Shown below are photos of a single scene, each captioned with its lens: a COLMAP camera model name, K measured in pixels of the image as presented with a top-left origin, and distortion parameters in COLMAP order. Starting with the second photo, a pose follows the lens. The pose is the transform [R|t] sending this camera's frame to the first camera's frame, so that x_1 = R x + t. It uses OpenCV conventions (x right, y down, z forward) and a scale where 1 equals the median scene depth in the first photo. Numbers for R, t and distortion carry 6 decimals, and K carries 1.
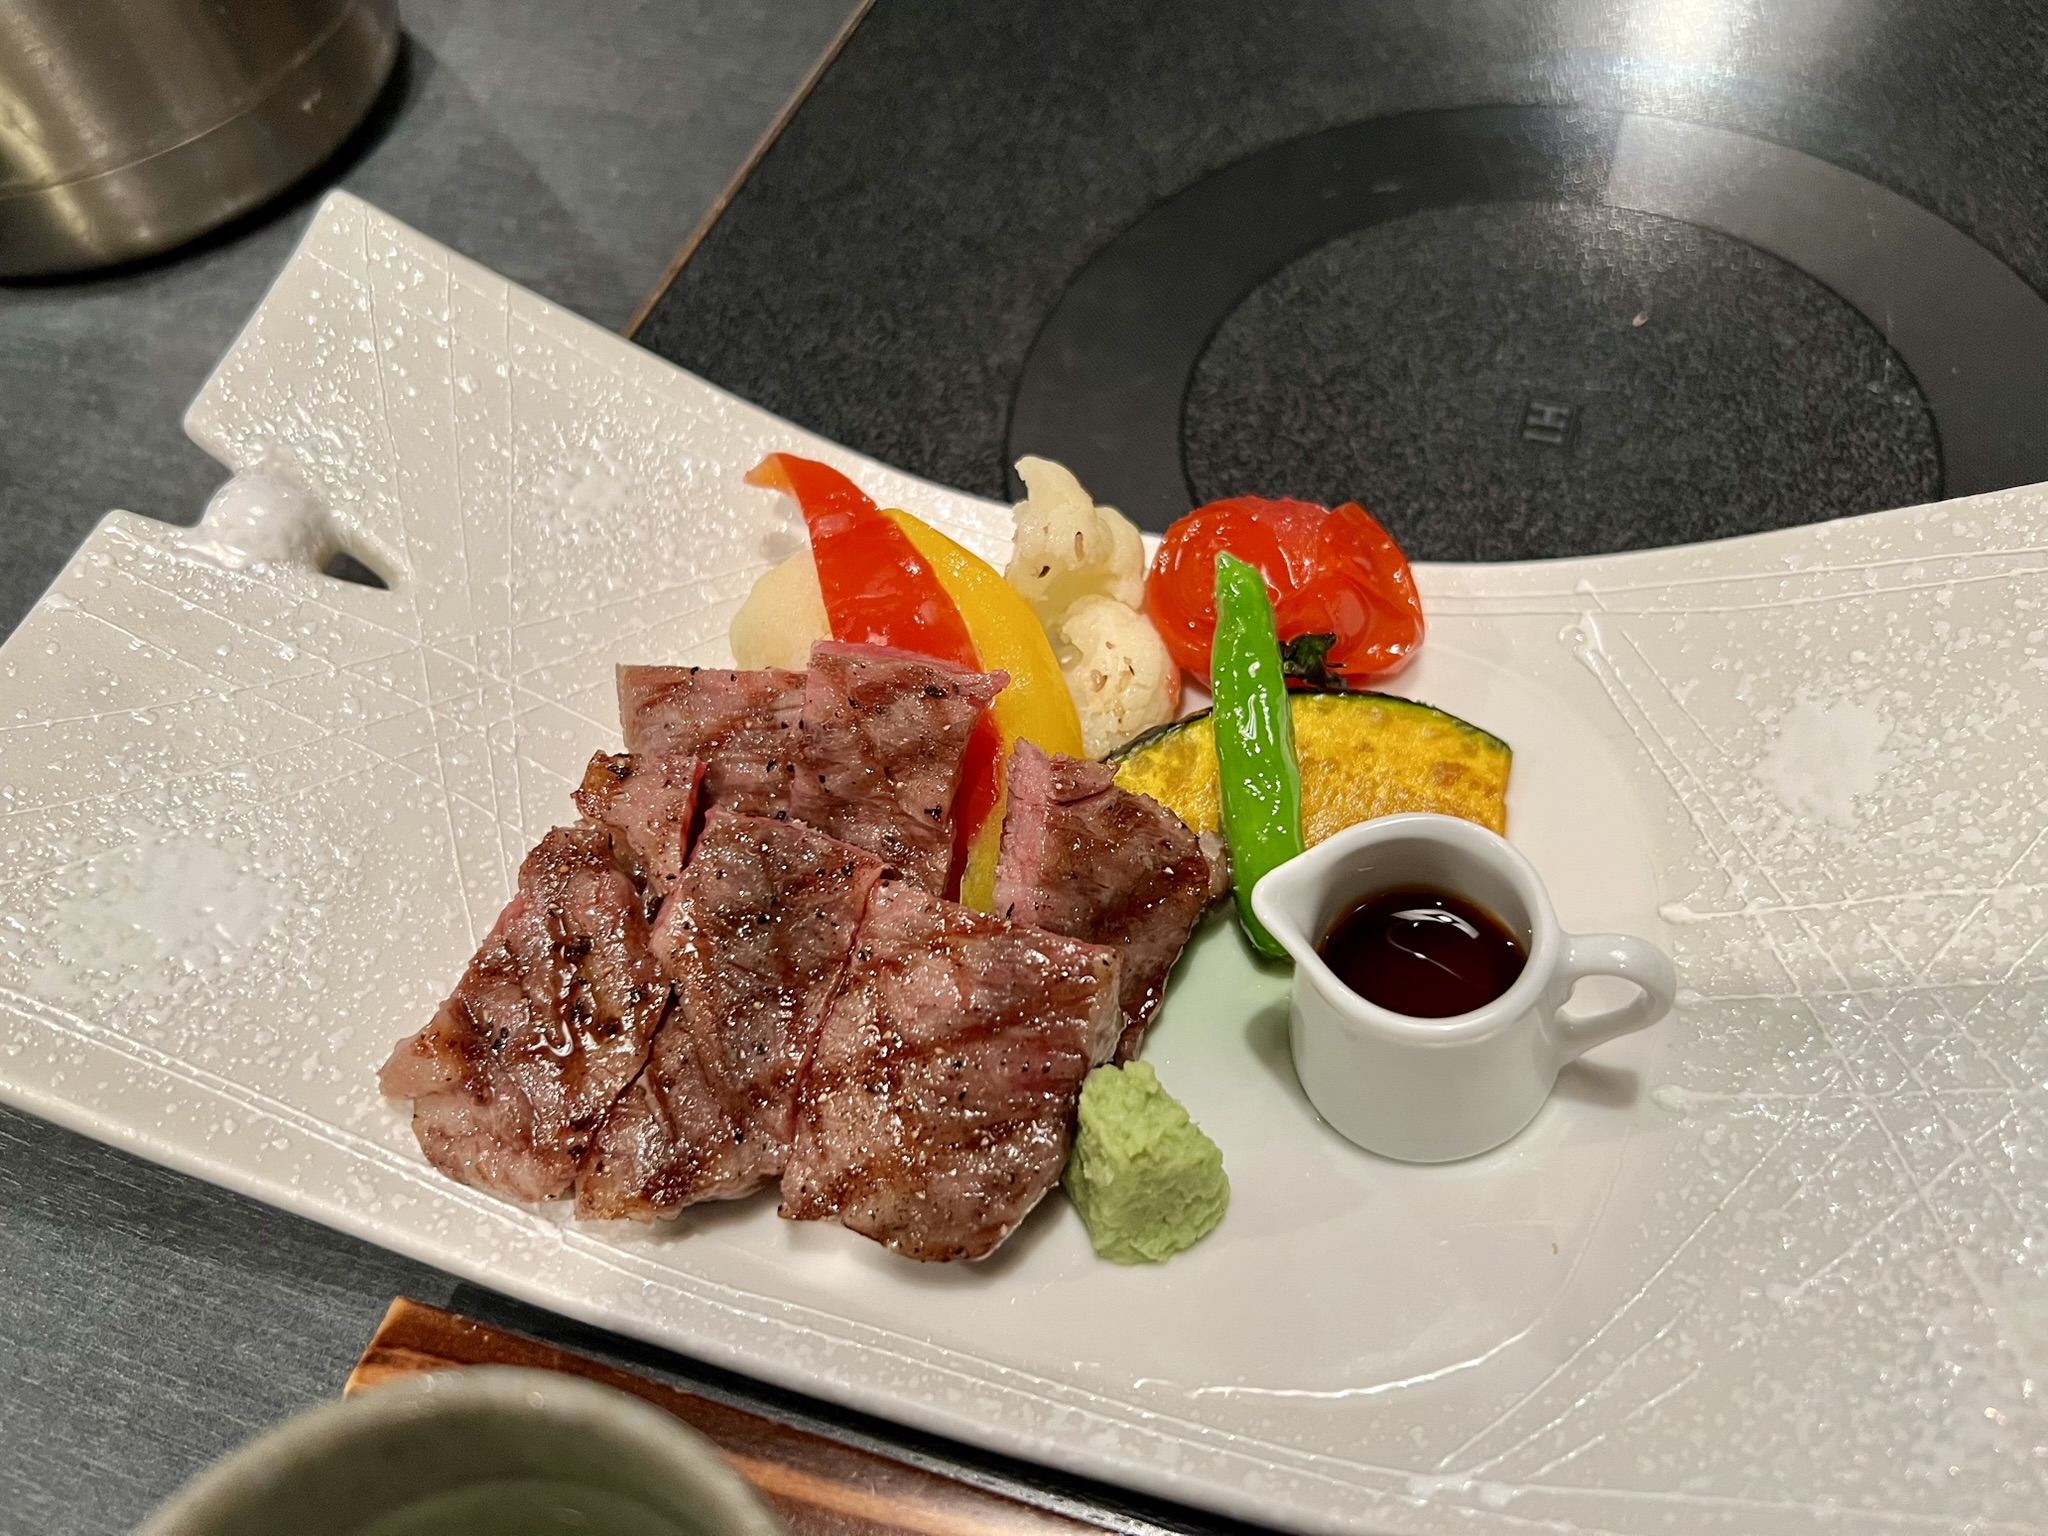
lens RADIAL K [[1623.1, 0, 1024.0], [0, 1623.1, 768.0], [0, 0, 1]] dist [0.035335, -0.061029]
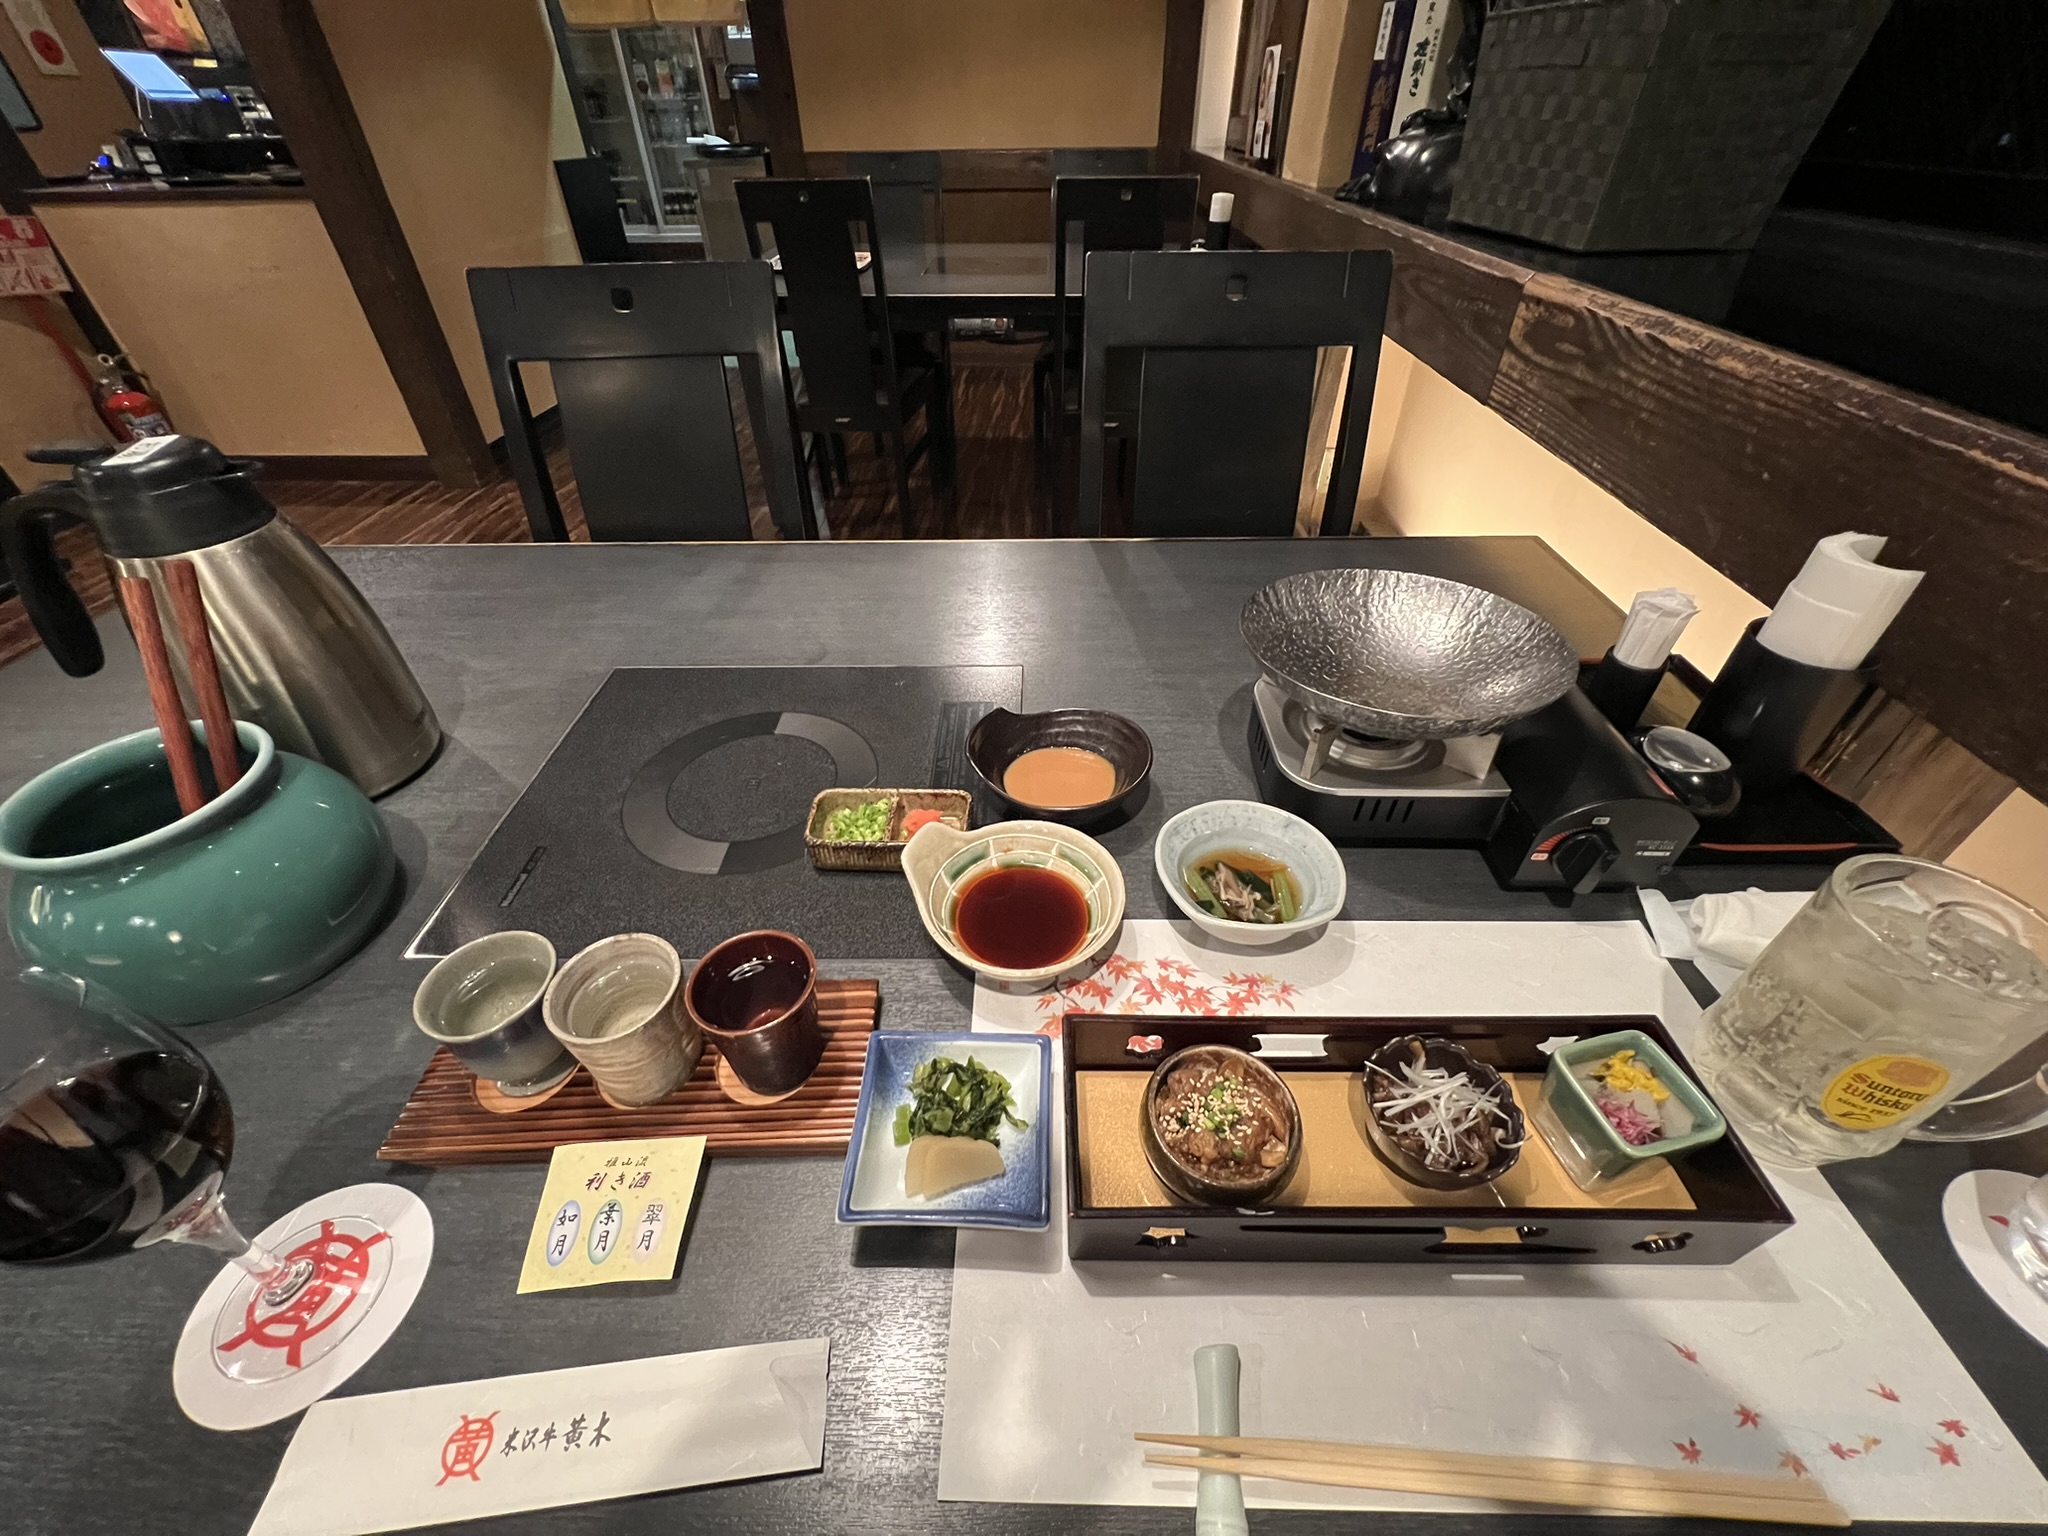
lens RADIAL K [[845.0, 0, 1024.0], [0, 845.0, 768.0], [0, 0, 1]] dist [0.003479, 0.000848]
pose [[0.942957, -0.146929, 0.298737, 0.273924], [0.223661, 0.944258, -0.241564, 0.381509], [-0.246592, 0.294600, 0.923257, -1.075260]]
